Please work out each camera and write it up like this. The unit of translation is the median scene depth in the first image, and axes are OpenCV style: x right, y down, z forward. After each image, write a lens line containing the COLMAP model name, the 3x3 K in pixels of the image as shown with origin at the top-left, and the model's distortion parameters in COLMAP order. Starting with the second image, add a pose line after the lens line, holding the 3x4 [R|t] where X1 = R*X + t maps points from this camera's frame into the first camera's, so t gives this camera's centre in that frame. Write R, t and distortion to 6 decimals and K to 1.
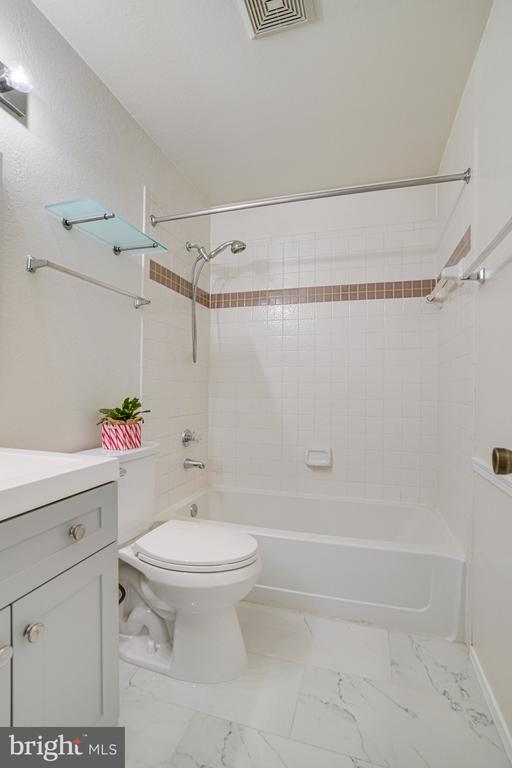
lens RADIAL K [[367.0, 0, 256.0], [0, 367.0, 384.0], [0, 0, 1]] dist [-0.022574, 0.001025]
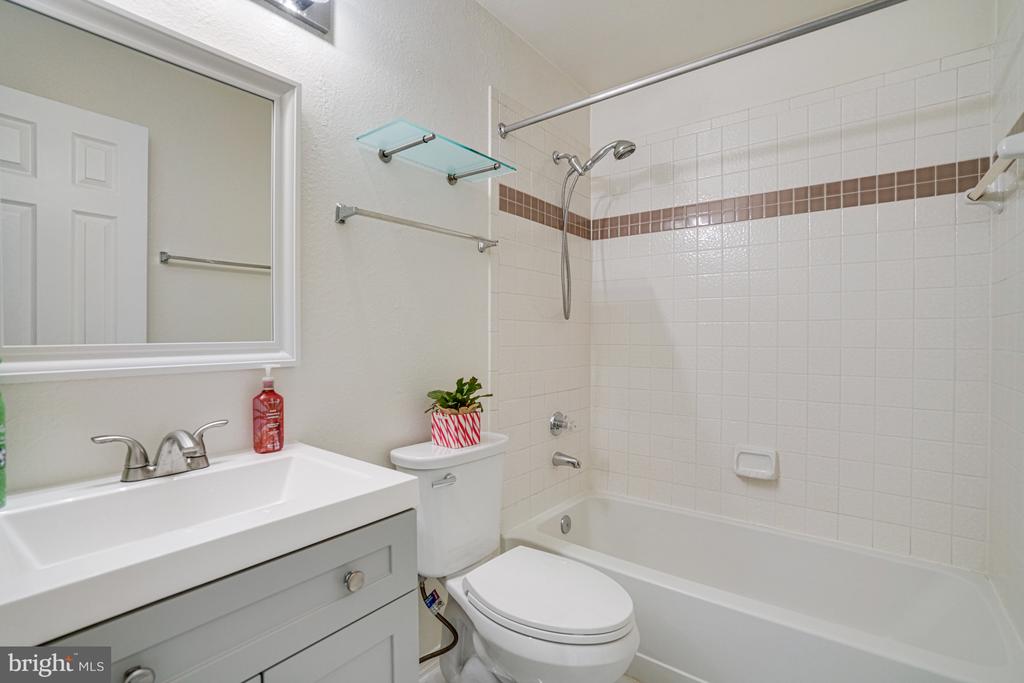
lens RADIAL K [[479.2, 0, 512.0], [0, 479.2, 341.5], [0, 0, 1]] dist [-0.066105, 0.031409]
pose [[0.936259, -0.008775, -0.351201, 0.070241], [0.018286, 0.999550, 0.023773, -0.045562], [0.350835, -0.028680, 0.935998, 0.100630]]
